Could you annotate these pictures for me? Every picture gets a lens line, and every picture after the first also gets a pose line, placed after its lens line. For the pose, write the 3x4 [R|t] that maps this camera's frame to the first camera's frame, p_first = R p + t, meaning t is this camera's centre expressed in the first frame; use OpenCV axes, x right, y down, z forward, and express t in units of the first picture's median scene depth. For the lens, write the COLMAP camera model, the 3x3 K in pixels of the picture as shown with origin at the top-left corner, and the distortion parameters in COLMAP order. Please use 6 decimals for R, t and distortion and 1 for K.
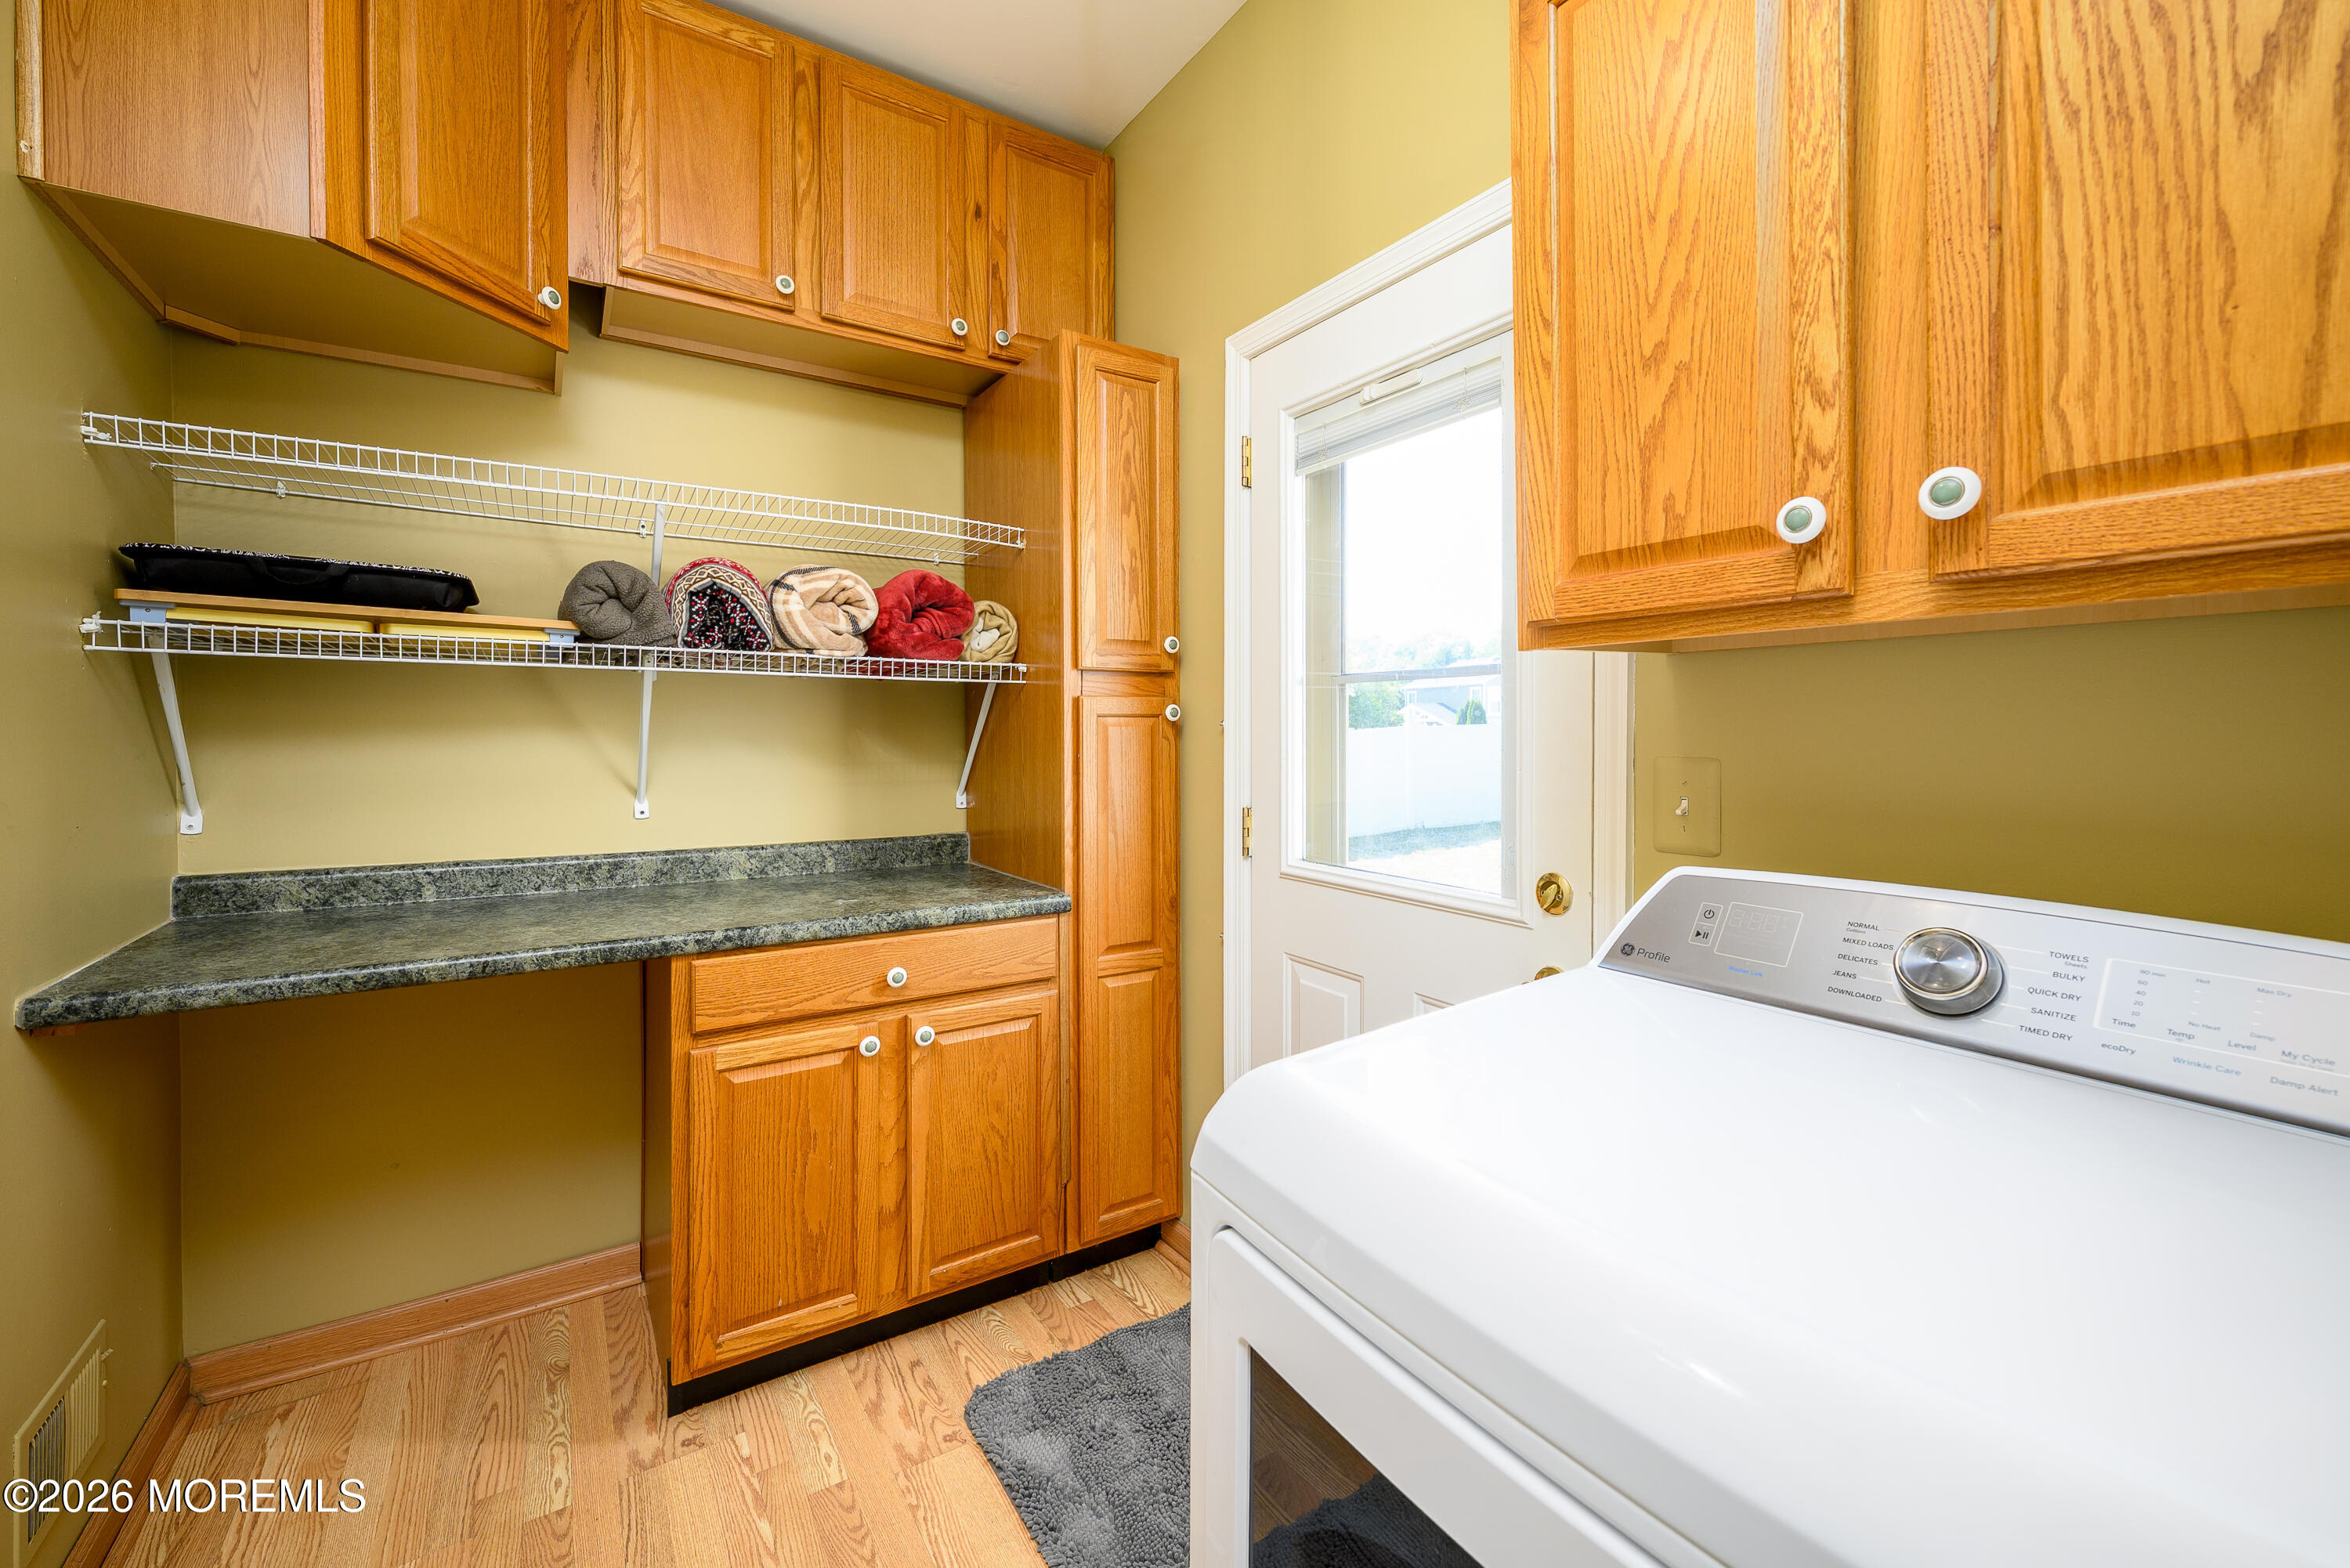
lens RADIAL K [[945.8, 0, 1176.0], [0, 945.8, 728.8], [0, 0, 1]] dist [-0.000630, -0.000094]
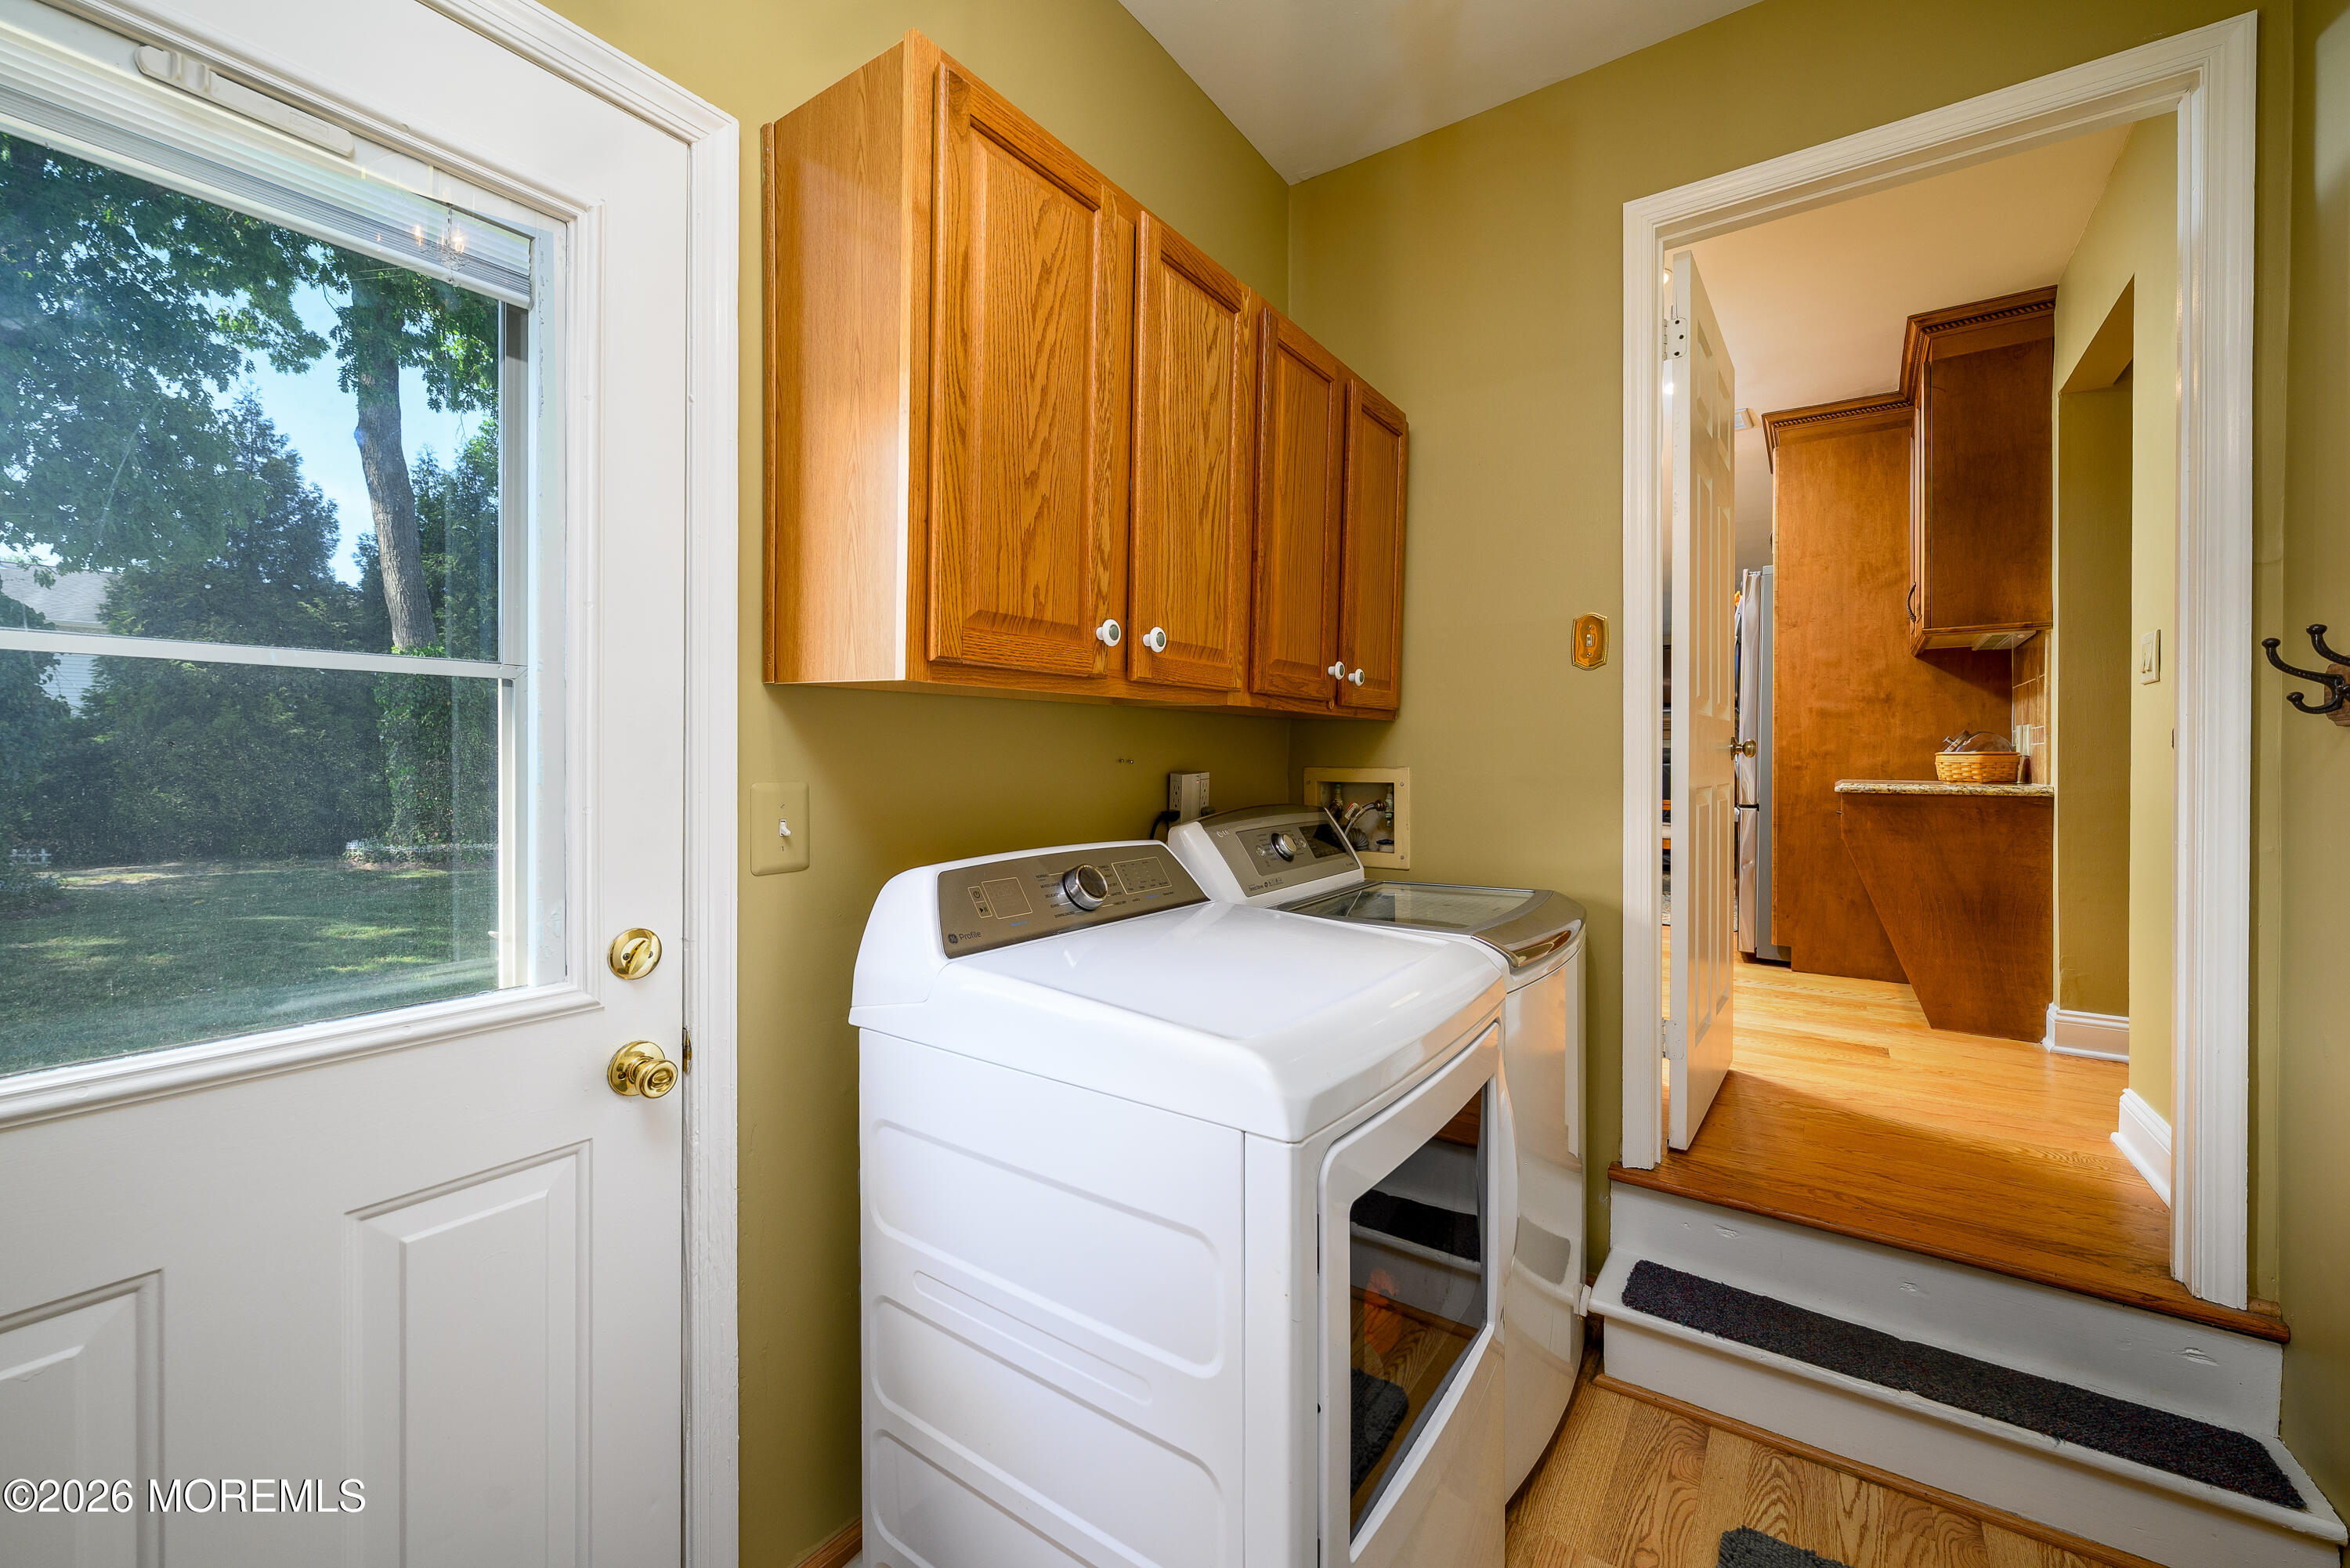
lens RADIAL K [[941.9, 0, 1181.1], [0, 941.9, 758.4], [0, 0, 1]] dist [0.000554, 0.000259]
pose [[-0.365591, -0.003375, 0.930769, -0.836340], [0.000666, 0.999992, 0.003888, -0.000777], [-0.930775, 0.002041, -0.365586, 1.308412]]
